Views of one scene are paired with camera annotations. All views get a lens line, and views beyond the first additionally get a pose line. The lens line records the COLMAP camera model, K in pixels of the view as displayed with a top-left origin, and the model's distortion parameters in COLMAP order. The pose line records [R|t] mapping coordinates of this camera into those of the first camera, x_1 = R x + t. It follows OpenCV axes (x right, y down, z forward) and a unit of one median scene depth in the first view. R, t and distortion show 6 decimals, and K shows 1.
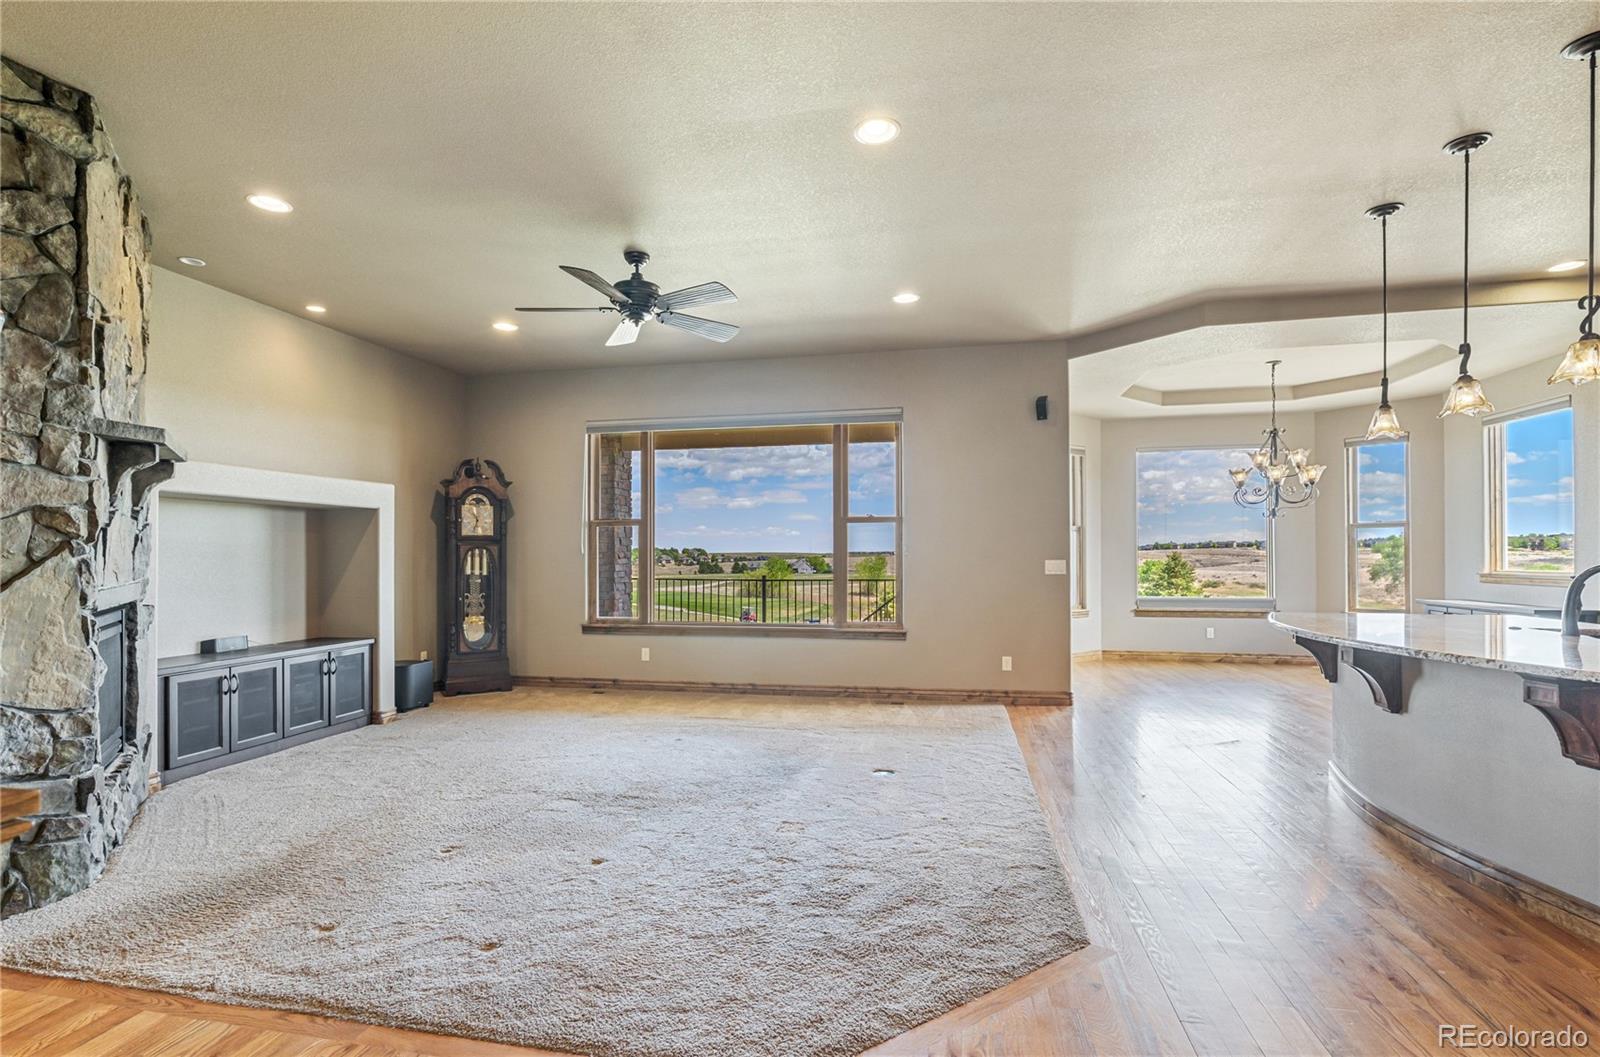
lens RADIAL K [[728.1, 0, 795.5], [0, 728.1, 550.2], [0, 0, 1]] dist [-0.007026, 0.001637]
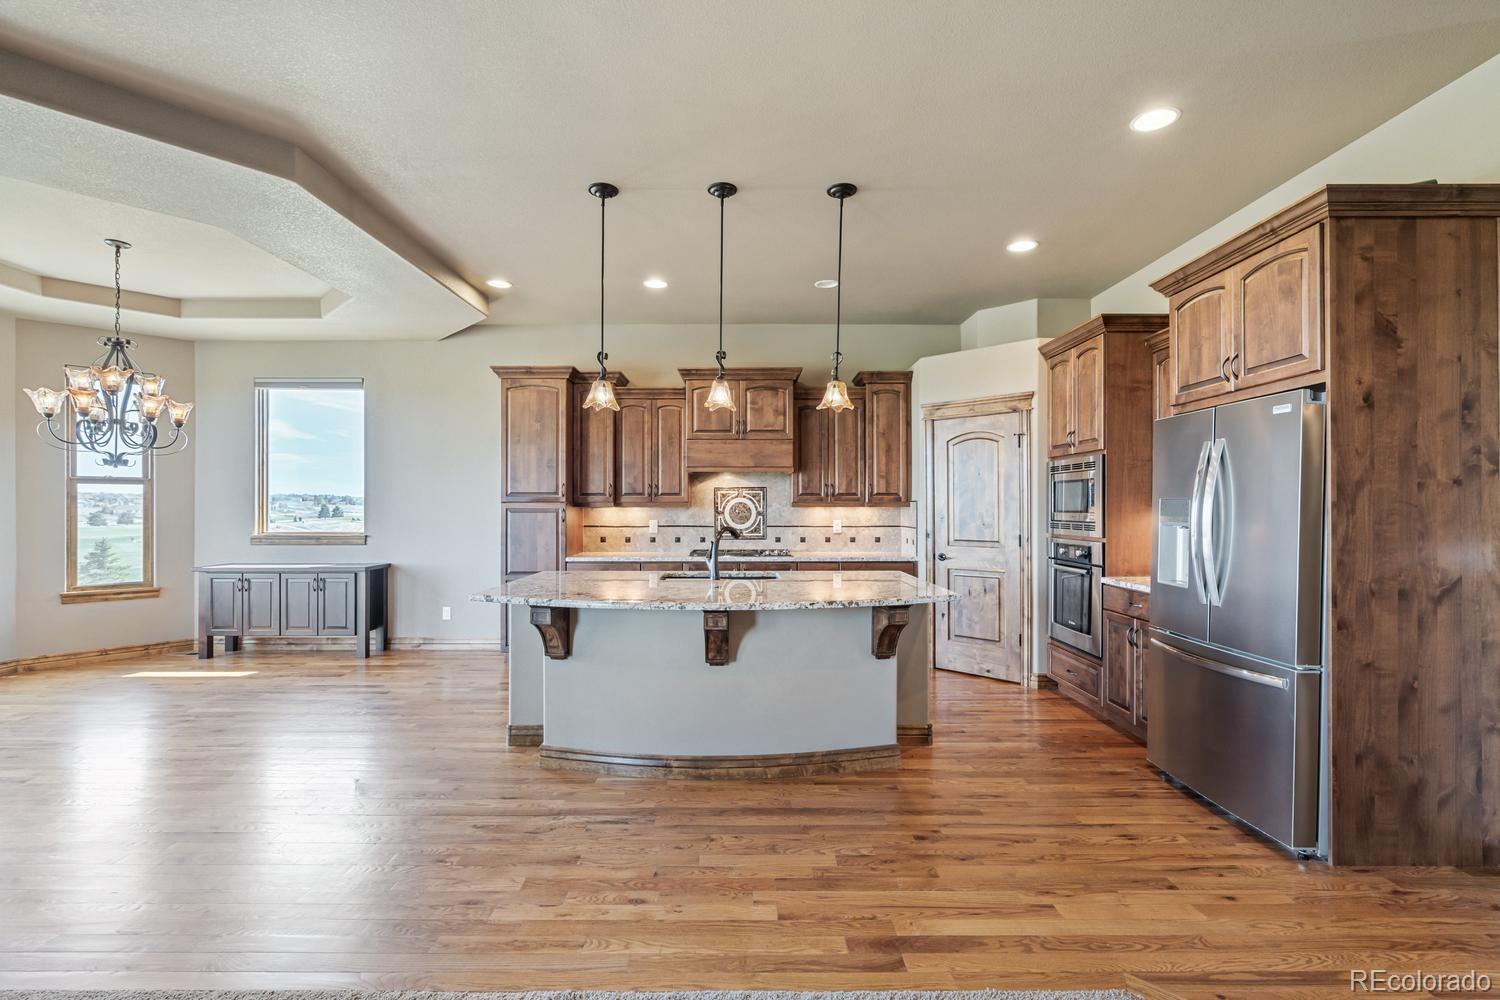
lens RADIAL K [[682.6, 0, 742.2], [0, 682.6, 505.8], [0, 0, 1]] dist [-0.007026, 0.001637]
pose [[-0.202602, 0.005113, 0.979248, -0.109835], [-0.006476, 0.999958, -0.006561, -0.007765], [-0.979240, -0.007671, -0.202561, 0.606351]]
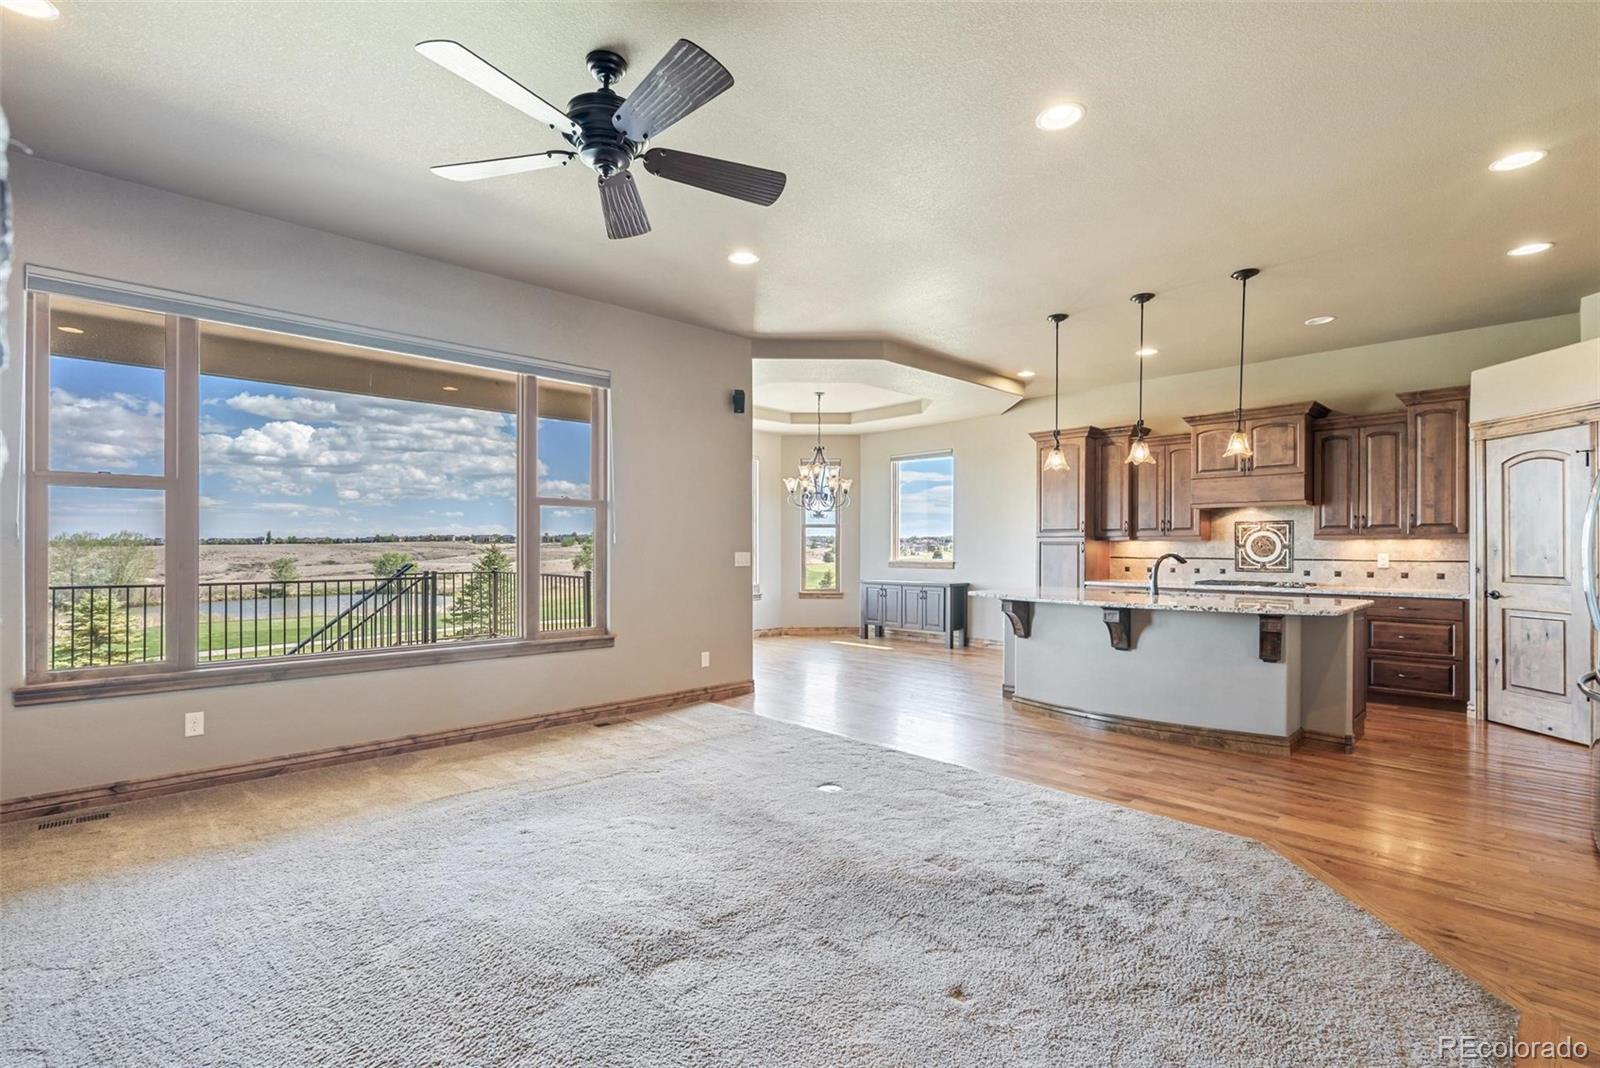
lens RADIAL K [[728.1, 0, 790.7], [0, 728.1, 551.2], [0, 0, 1]] dist [-0.007026, 0.001637]
pose [[0.571607, 0.001329, 0.820527, -0.441051], [-0.011224, 0.999918, 0.006199, 0.005271], [-0.820451, -0.012753, 0.571575, 0.358472]]
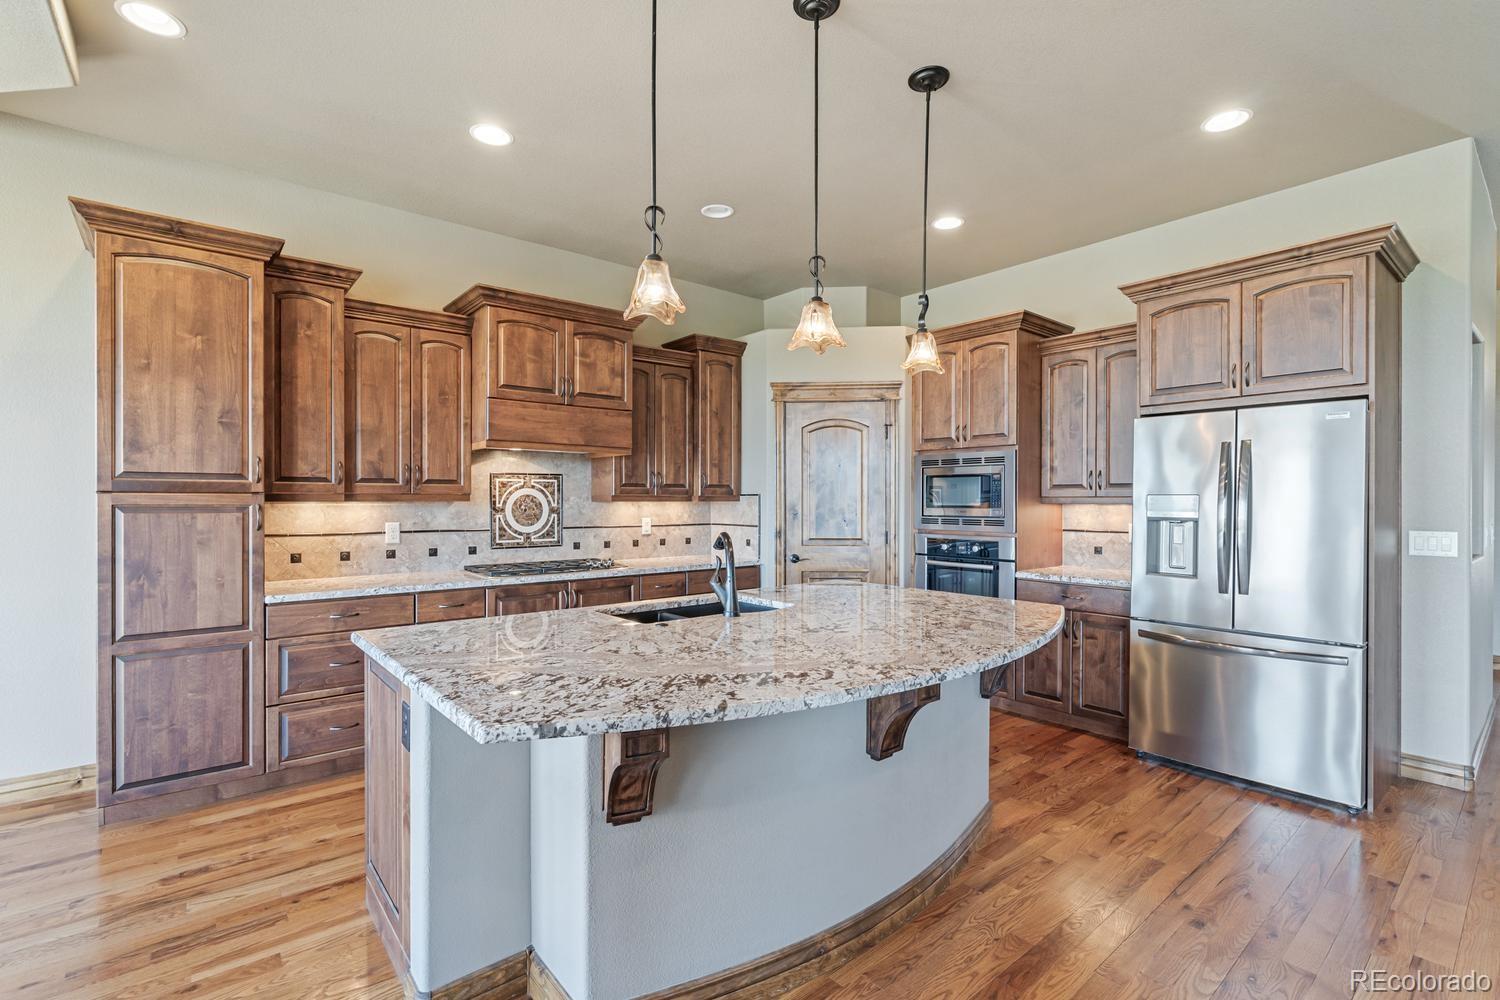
lens RADIAL K [[682.6, 0, 744.2], [0, 682.6, 503.6], [0, 0, 1]] dist [-0.007026, 0.001637]
pose [[-0.779742, -0.000527, 0.626101, 0.265842], [-0.003162, 0.999990, -0.003096, -0.009075], [-0.626093, -0.004394, -0.779736, 0.820082]]
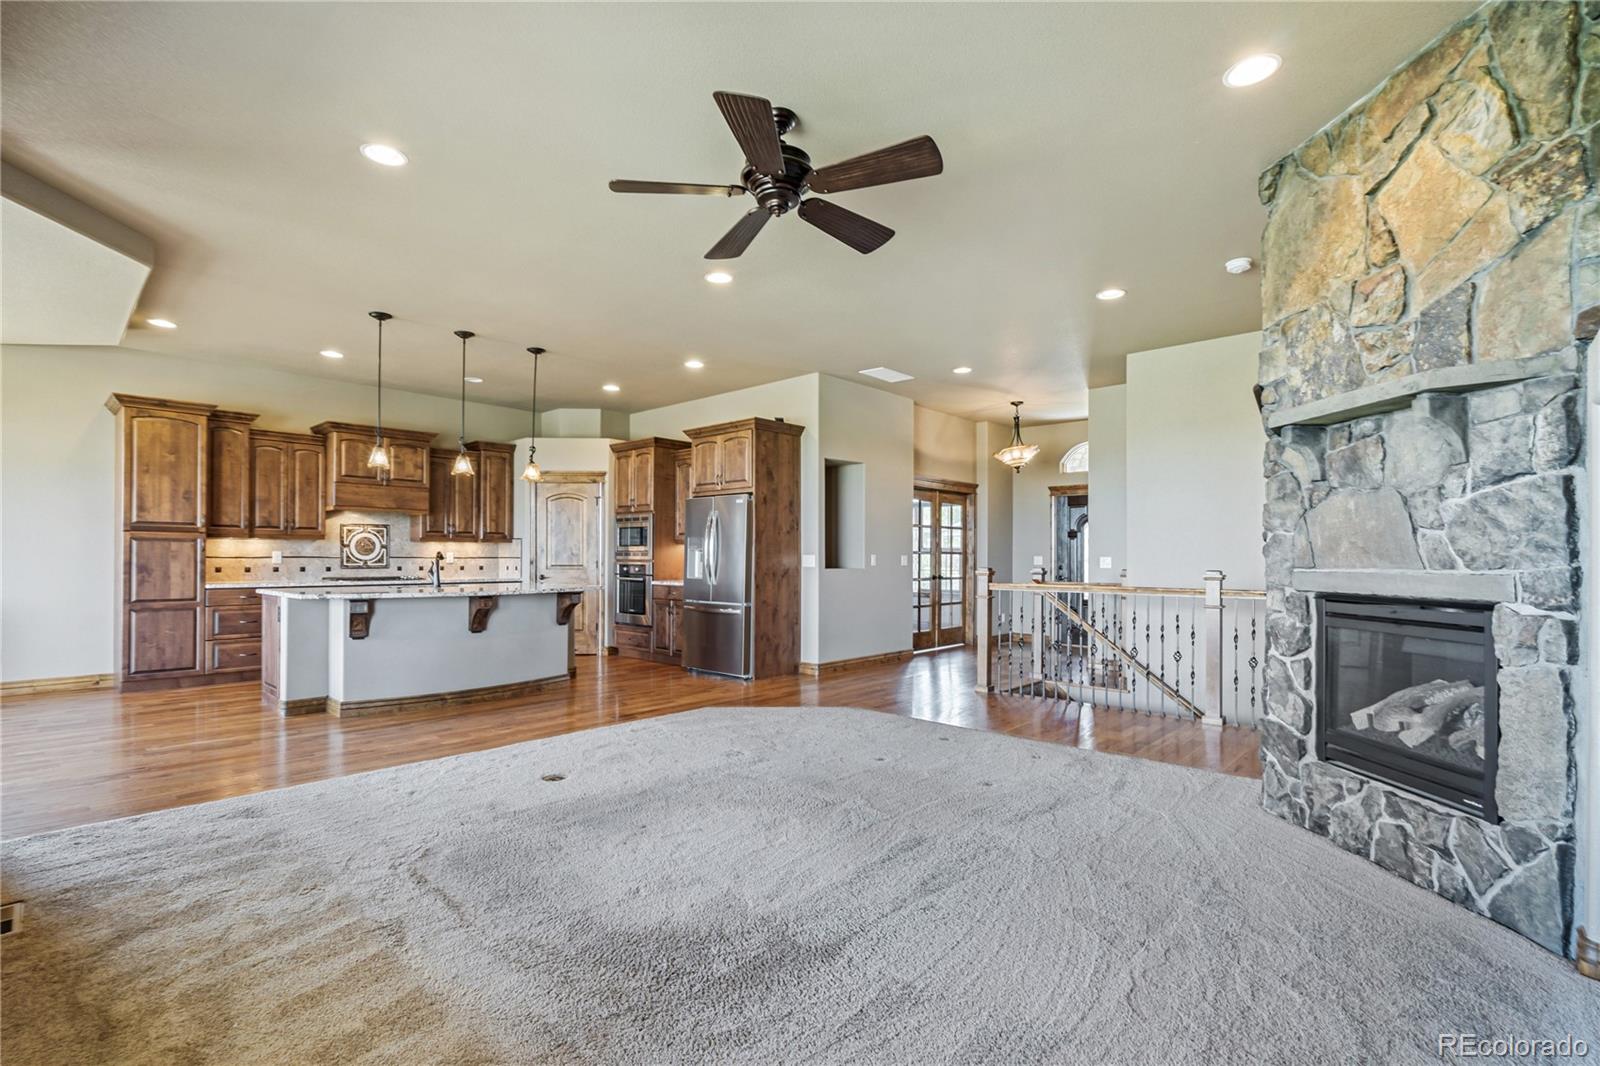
lens RADIAL K [[728.1, 0, 795.6], [0, 728.1, 556.0], [0, 0, 1]] dist [-0.007026, 0.001637]
pose [[-0.857802, 0.000358, 0.513980, -0.415563], [-0.005230, 0.999942, -0.009424, 0.021853], [-0.513954, -0.010772, -0.857750, 1.111162]]
